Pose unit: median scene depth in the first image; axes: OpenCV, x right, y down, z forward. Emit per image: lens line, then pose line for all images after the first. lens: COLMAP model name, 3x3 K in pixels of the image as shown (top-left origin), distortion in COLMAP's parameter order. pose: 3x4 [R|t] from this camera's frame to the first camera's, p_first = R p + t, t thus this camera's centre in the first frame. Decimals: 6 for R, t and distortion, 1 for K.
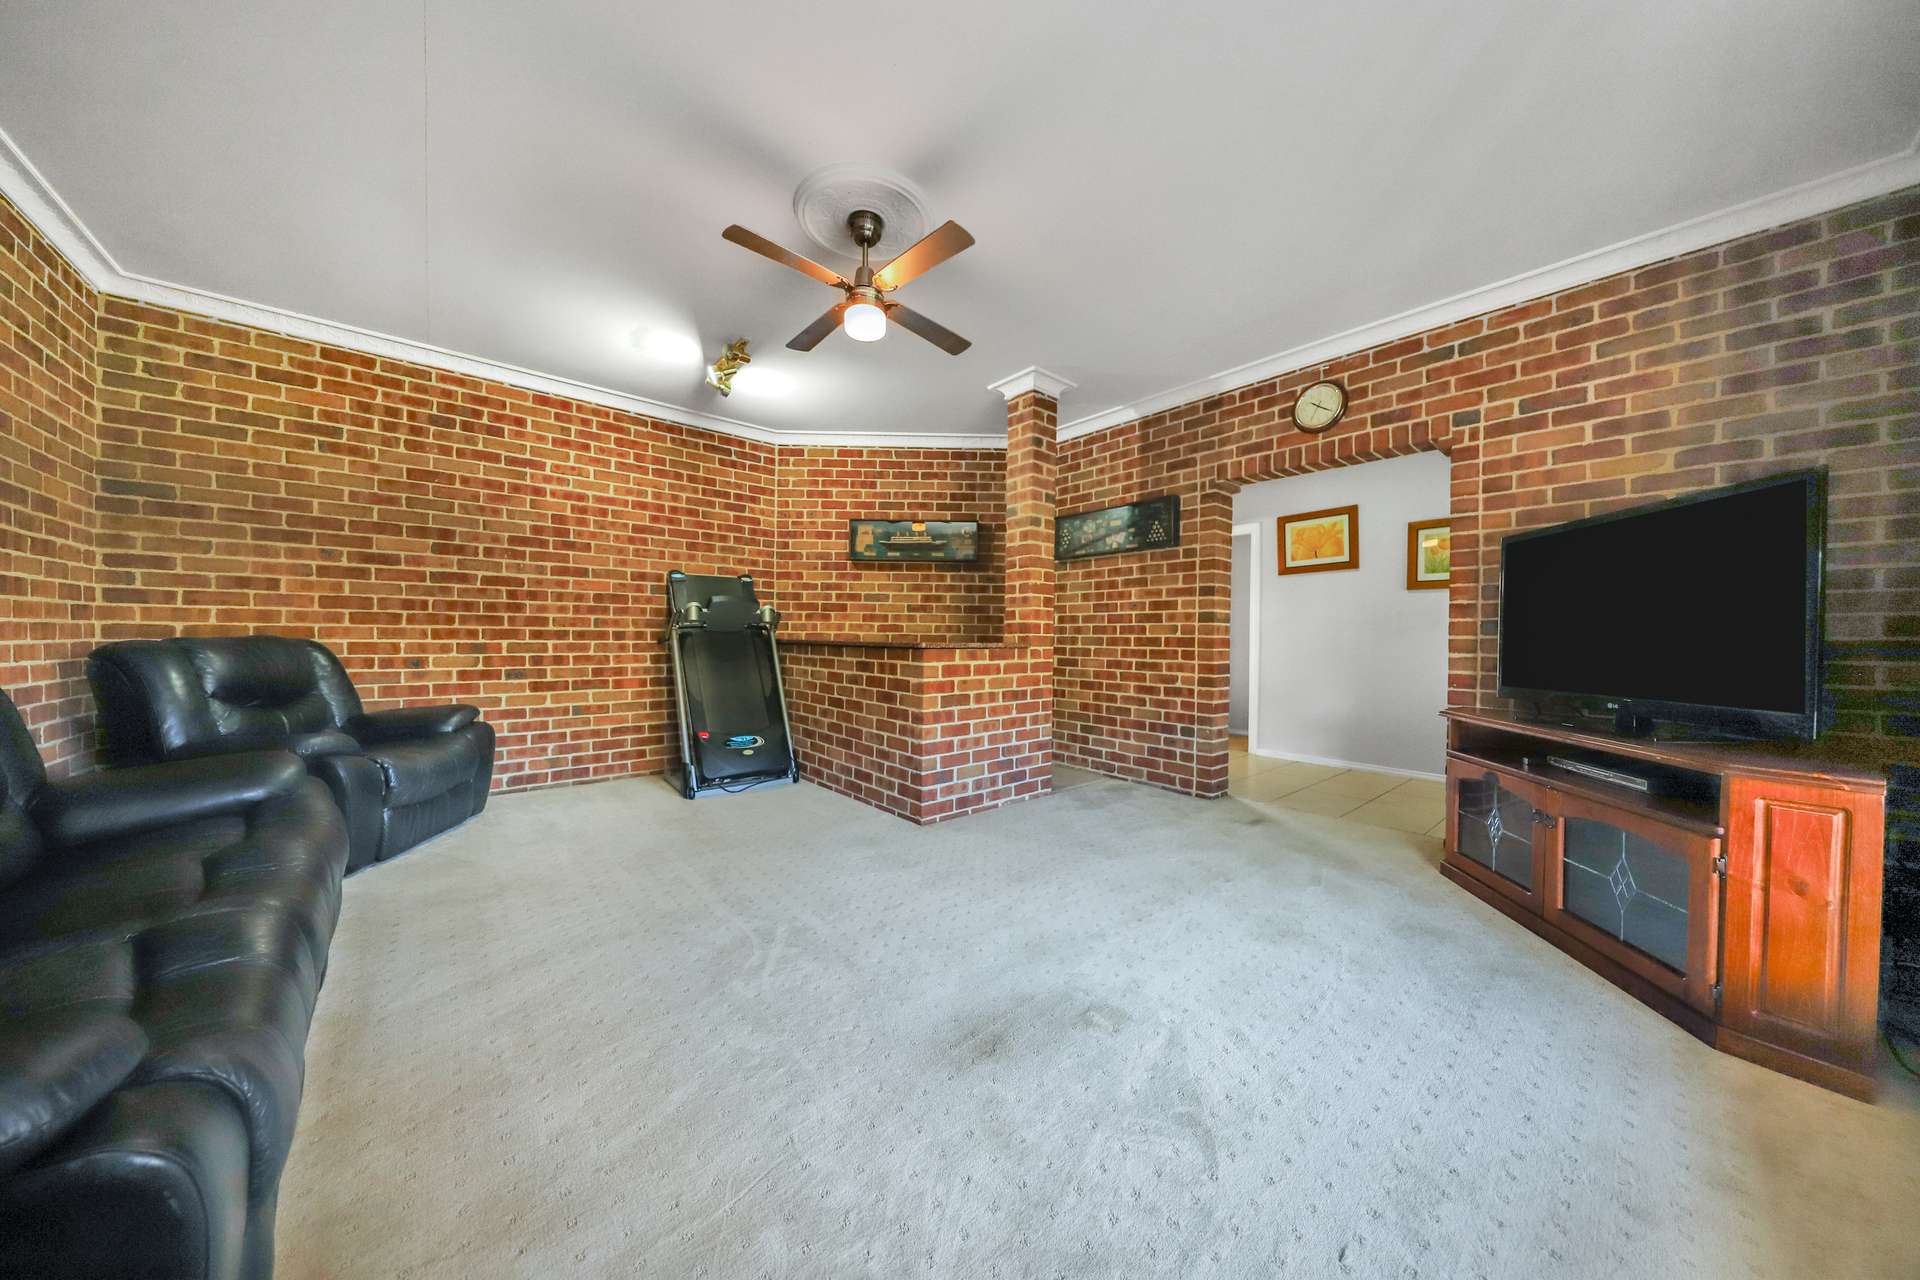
lens RADIAL K [[611.9, 0, 960.1], [0, 611.9, 641.8], [0, 0, 1]] dist [0.001447, -0.000402]
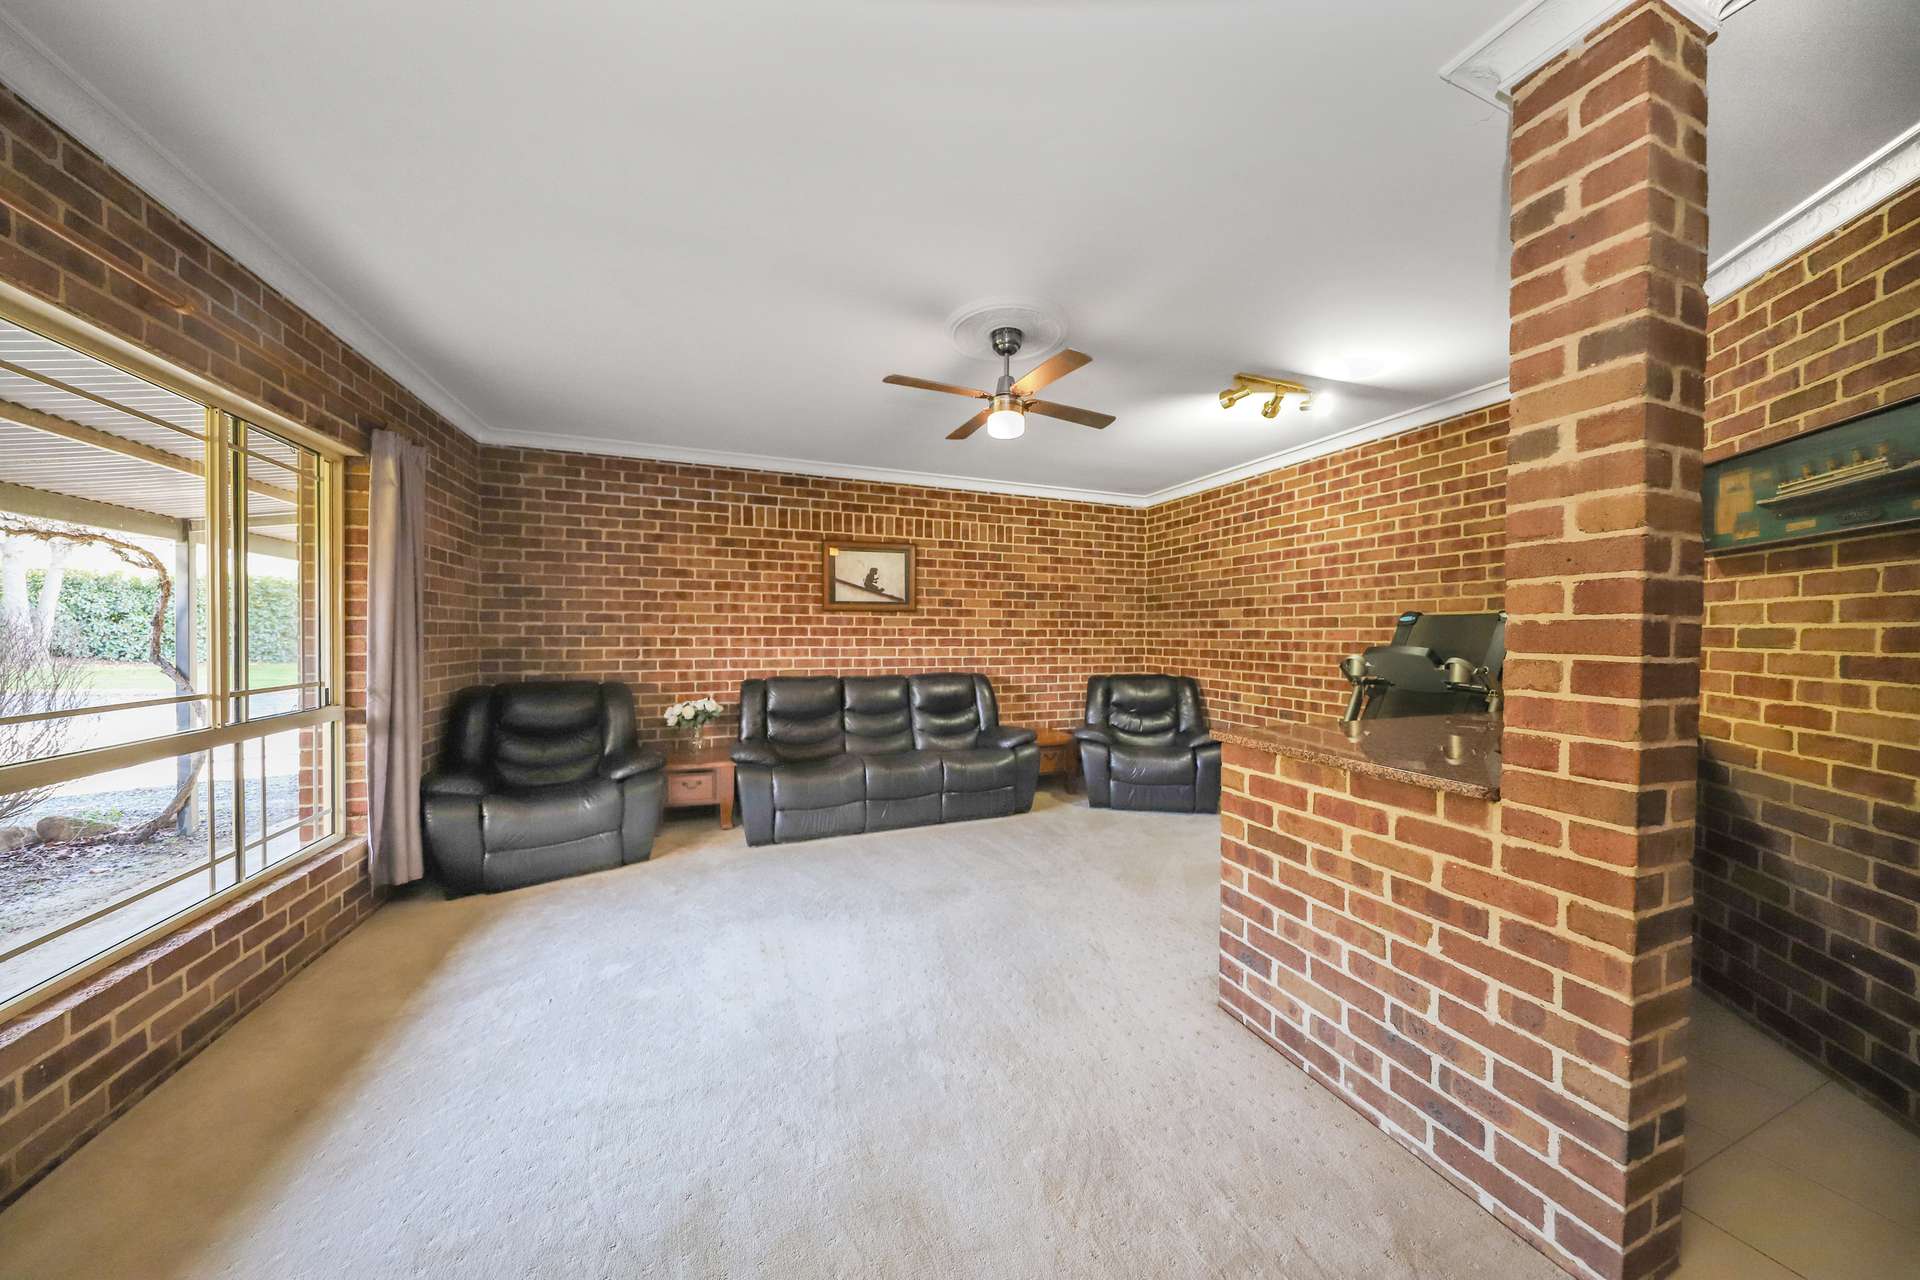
lens RADIAL K [[611.9, 0, 962.9], [0, 611.9, 639.3], [0, 0, 1]] dist [0.001447, -0.000402]
pose [[-0.347221, -0.003415, -0.937777, 0.563079], [-0.015962, 0.999870, 0.002269, -0.081794], [0.937647, 0.015757, -0.347230, 0.818851]]
